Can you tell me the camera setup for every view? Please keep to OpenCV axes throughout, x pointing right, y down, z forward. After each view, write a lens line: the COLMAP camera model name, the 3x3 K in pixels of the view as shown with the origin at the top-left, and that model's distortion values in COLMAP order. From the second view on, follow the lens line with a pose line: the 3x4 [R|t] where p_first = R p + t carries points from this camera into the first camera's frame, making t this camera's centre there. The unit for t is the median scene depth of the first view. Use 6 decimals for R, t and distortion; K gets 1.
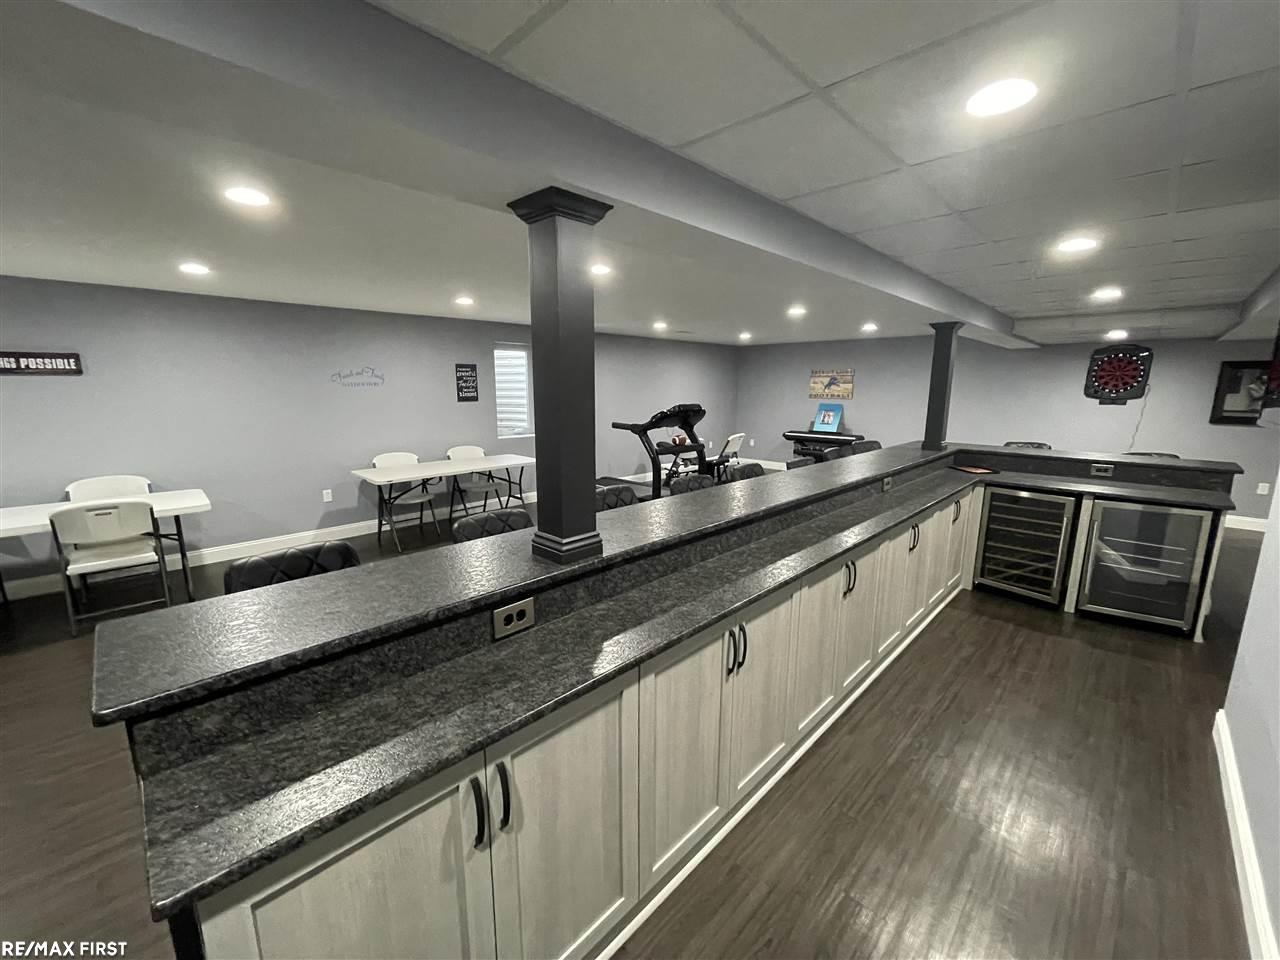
lens RADIAL K [[514.4, 0, 634.3], [0, 514.4, 481.7], [0, 0, 1]] dist [-0.005798, 0.002541]
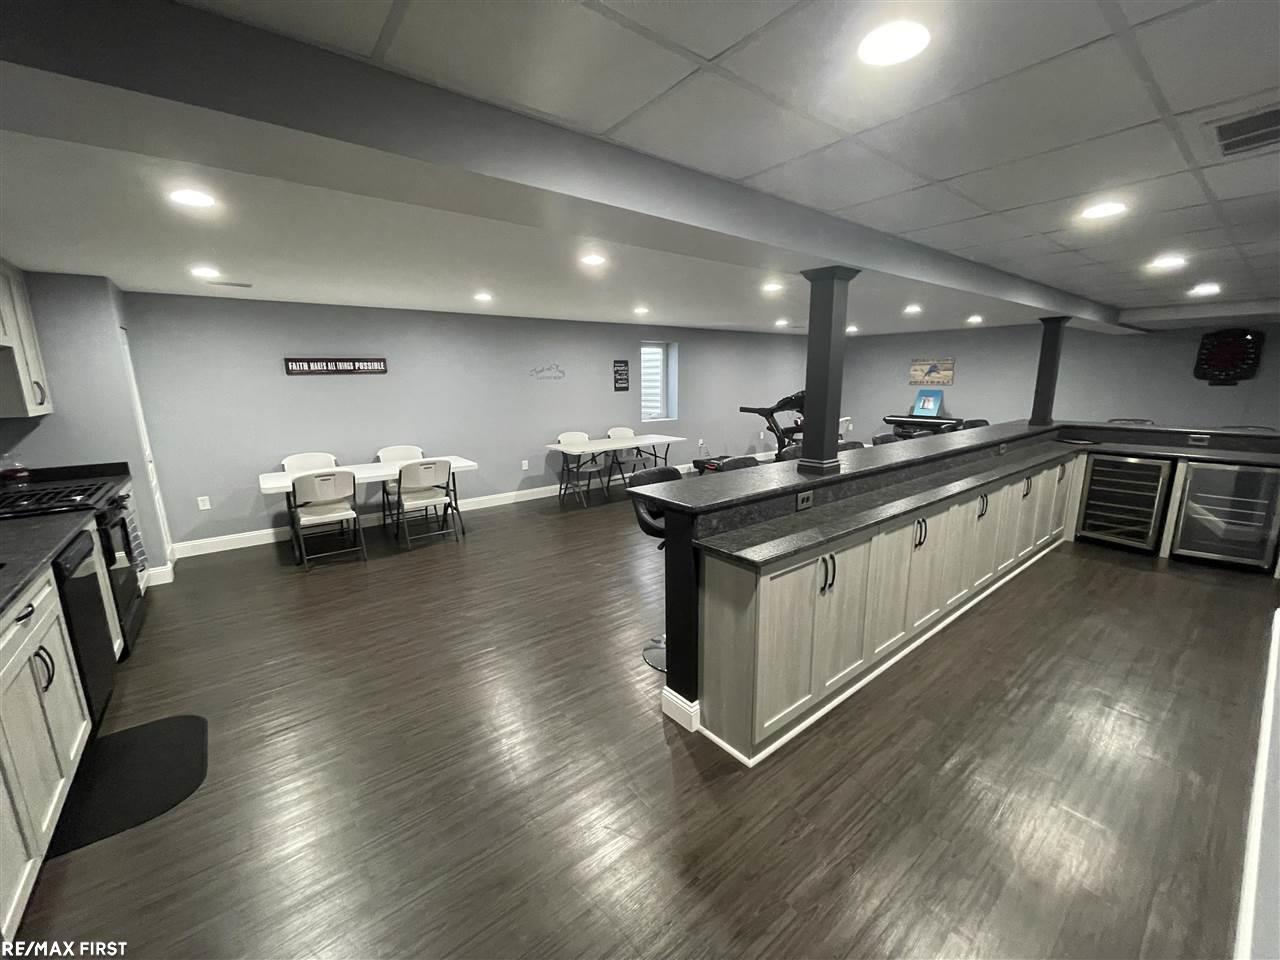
lens RADIAL K [[514.4, 0, 631.7], [0, 514.4, 482.8], [0, 0, 1]] dist [-0.005798, 0.002541]
pose [[0.992210, 0.008462, -0.124286, -0.215143], [-0.006526, 0.999851, 0.015975, 0.062064], [0.124403, -0.015039, 0.992118, -0.308414]]
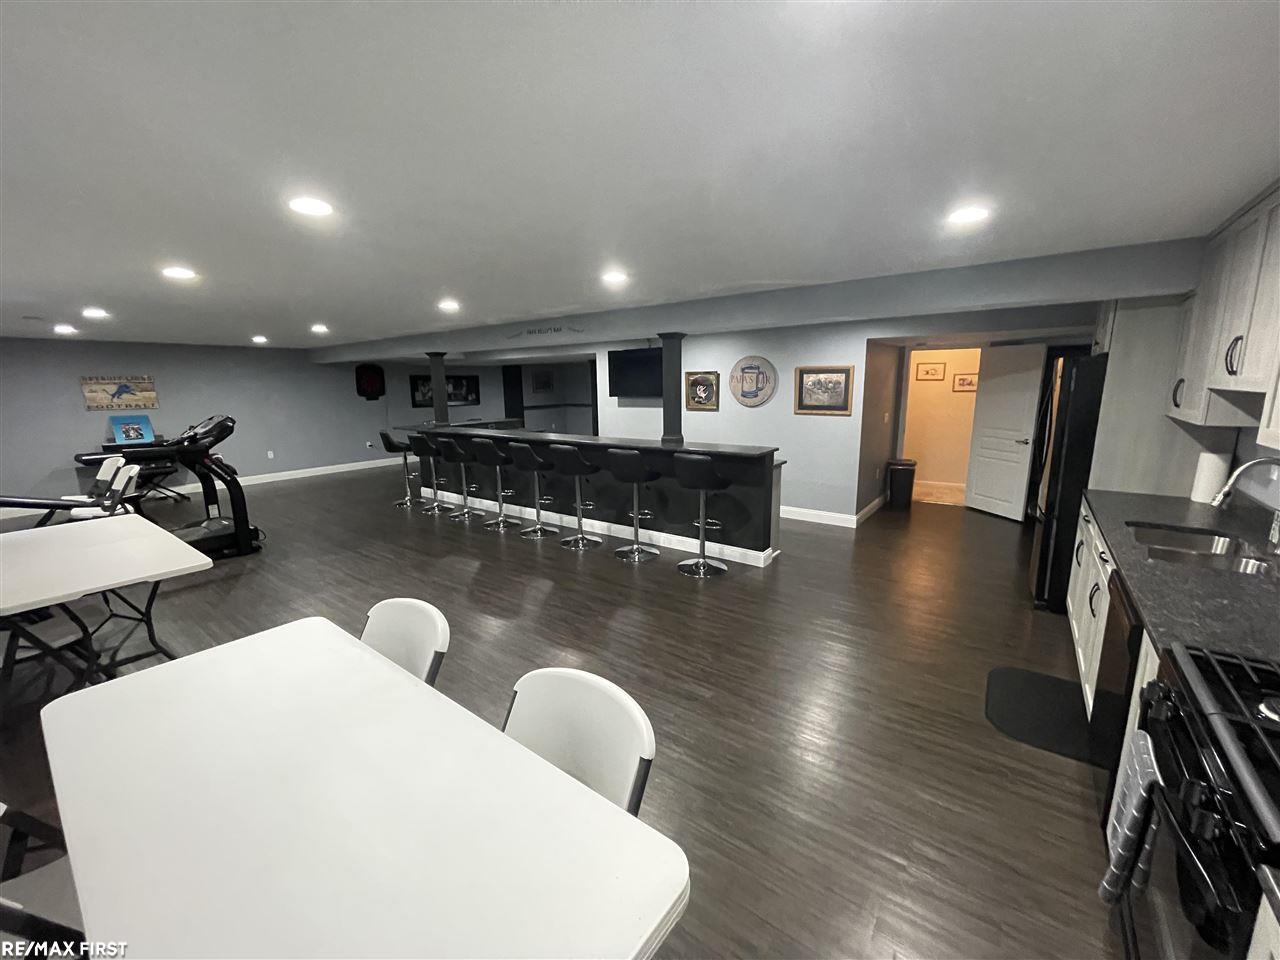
lens RADIAL K [[514.4, 0, 640.2], [0, 514.4, 487.9], [0, 0, 1]] dist [-0.005798, 0.002541]
pose [[-0.149151, -0.199730, 0.968433, -1.199081], [0.198231, 0.953466, 0.227173, -0.129932], [-0.968741, 0.225857, -0.102618, 0.610543]]
